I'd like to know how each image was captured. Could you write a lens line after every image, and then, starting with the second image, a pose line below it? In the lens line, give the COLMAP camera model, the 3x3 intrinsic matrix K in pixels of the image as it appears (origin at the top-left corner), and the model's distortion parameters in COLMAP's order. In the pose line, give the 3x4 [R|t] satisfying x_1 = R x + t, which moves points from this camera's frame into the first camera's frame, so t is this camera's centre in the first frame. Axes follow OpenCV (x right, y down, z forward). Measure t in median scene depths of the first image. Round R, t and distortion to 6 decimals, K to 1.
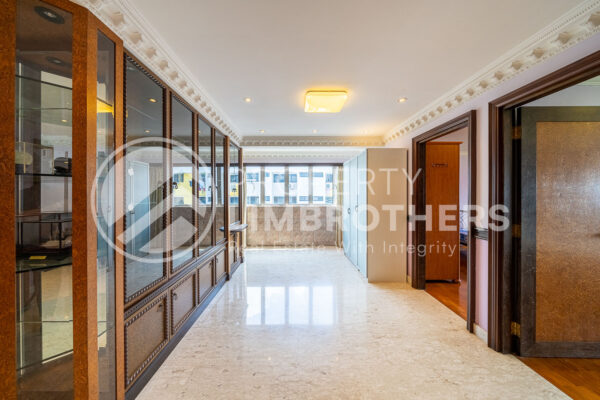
lens RADIAL K [[212.1, 0, 294.3], [0, 212.1, 197.7], [0, 0, 1]] dist [-0.000529, -0.000064]
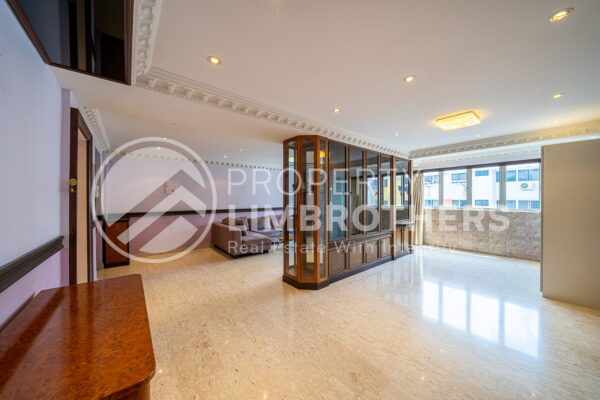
lens RADIAL K [[212.1, 0, 296.4], [0, 212.1, 199.0], [0, 0, 1]] dist [-0.000529, -0.000064]
pose [[0.610664, -0.002829, -0.791884, 0.328111], [-0.001869, 0.999986, -0.005014, -0.002953], [0.791887, 0.004542, 0.610650, -0.281567]]
